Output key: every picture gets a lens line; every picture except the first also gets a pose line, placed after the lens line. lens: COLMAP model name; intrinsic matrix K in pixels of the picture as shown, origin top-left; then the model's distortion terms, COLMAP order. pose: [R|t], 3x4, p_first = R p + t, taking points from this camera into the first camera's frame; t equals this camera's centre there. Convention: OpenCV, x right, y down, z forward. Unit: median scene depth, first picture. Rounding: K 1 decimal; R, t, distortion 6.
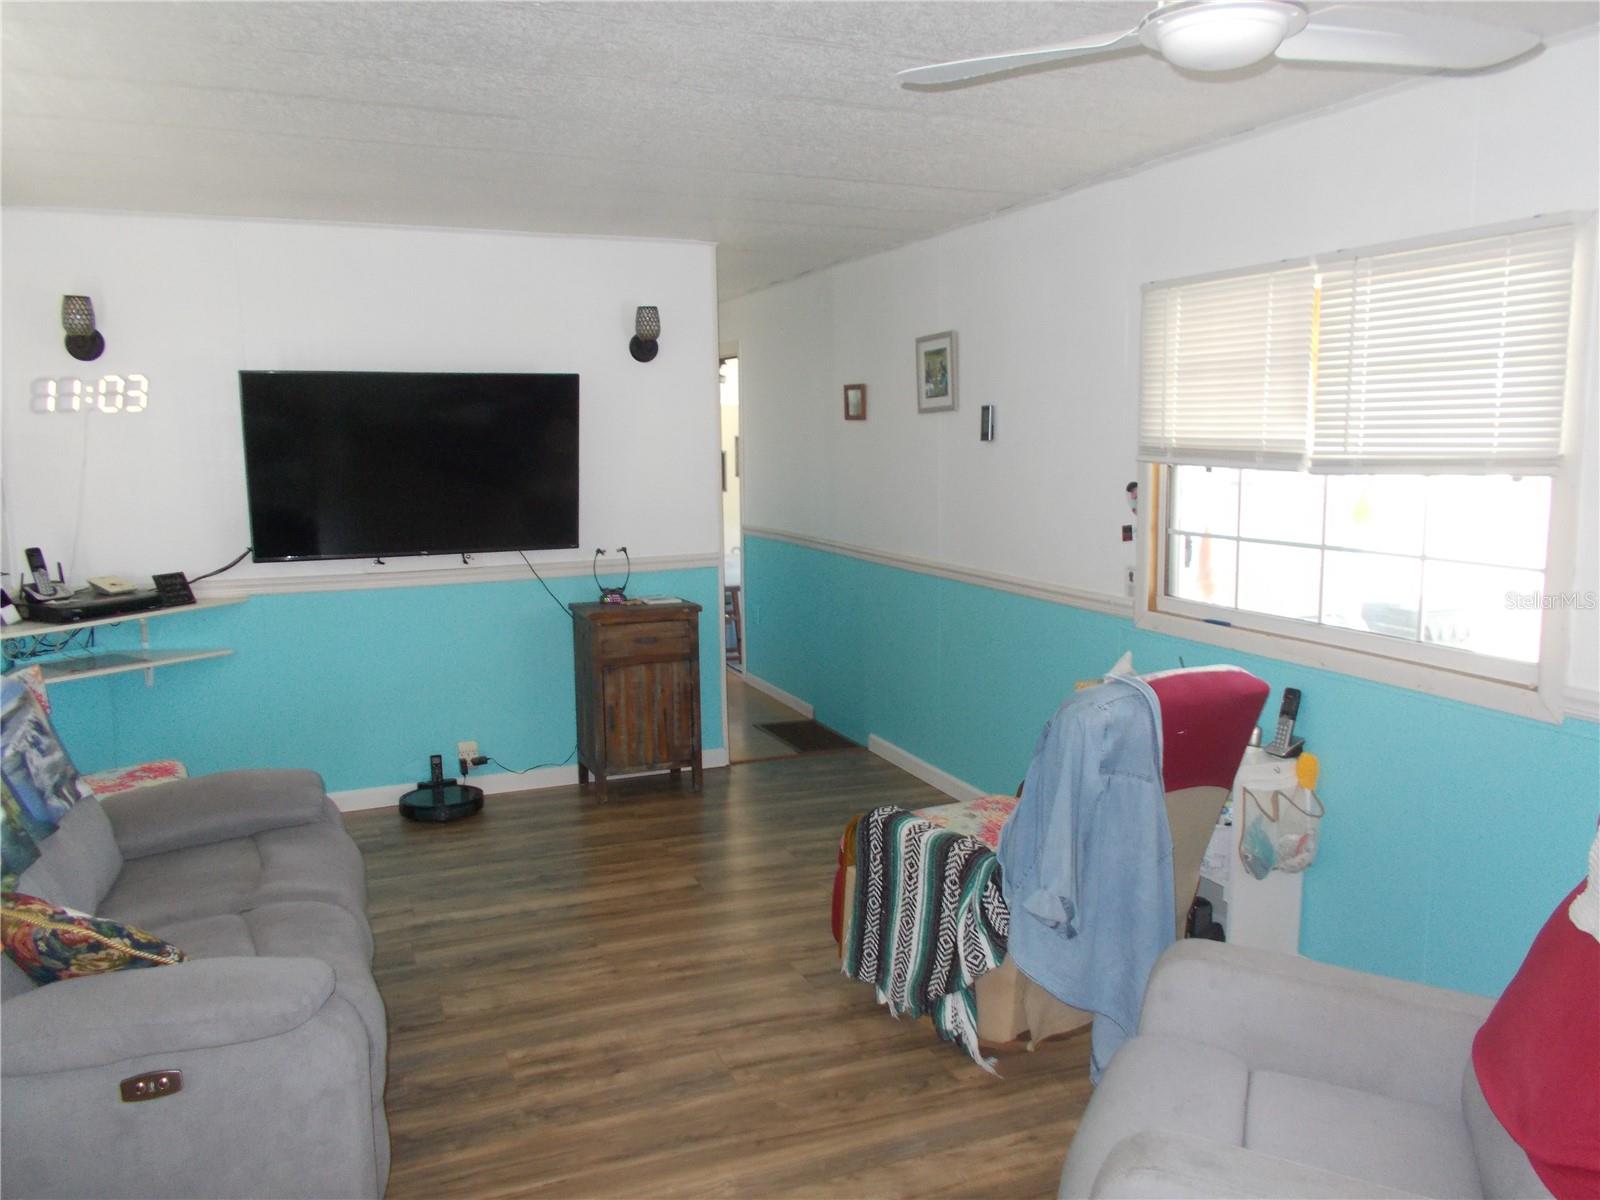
lens RADIAL K [[1243.3, 0, 799.0], [0, 1243.3, 594.9], [0, 0, 1]] dist [0.021752, -0.009054]
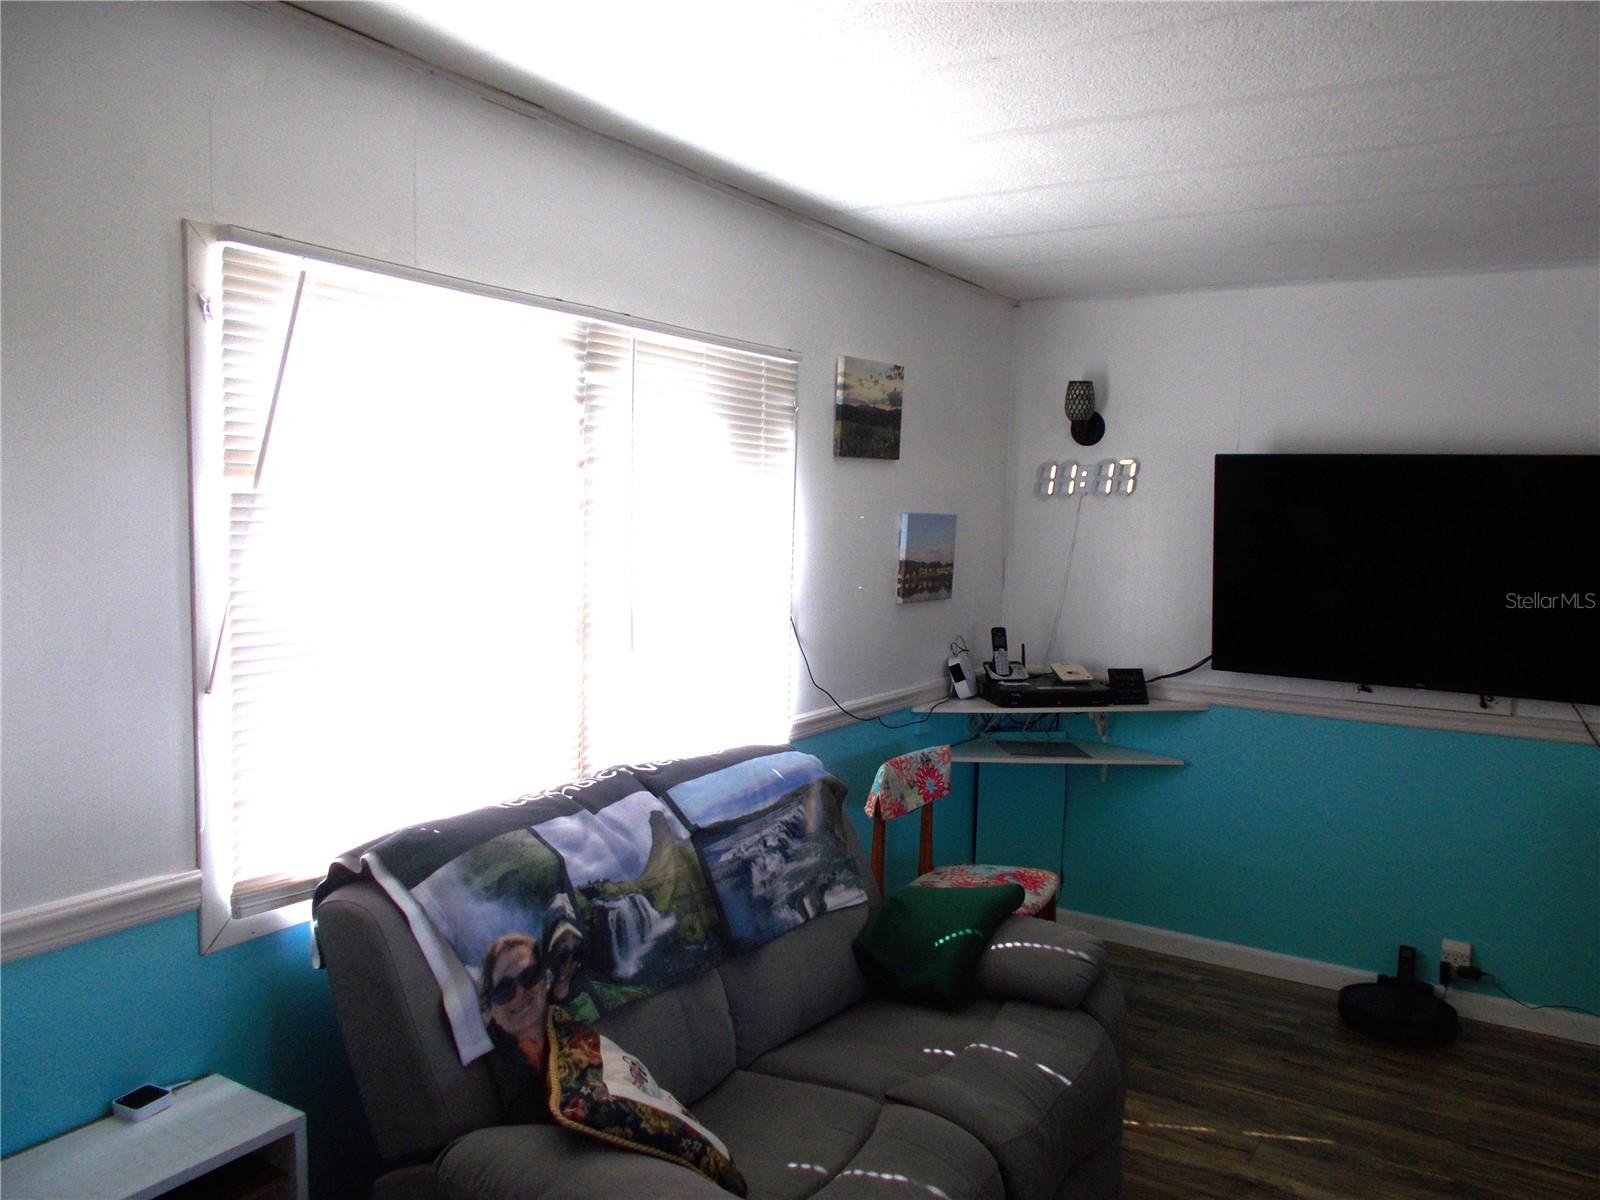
lens RADIAL K [[1243.3, 0, 799.0], [0, 1243.3, 594.9], [0, 0, 1]] dist [0.021752, -0.009054]
pose [[0.589998, 0.098630, -0.801358, 0.097093], [-0.136461, 0.990414, 0.021430, -0.059254], [0.795789, 0.096710, 0.597802, 0.239946]]
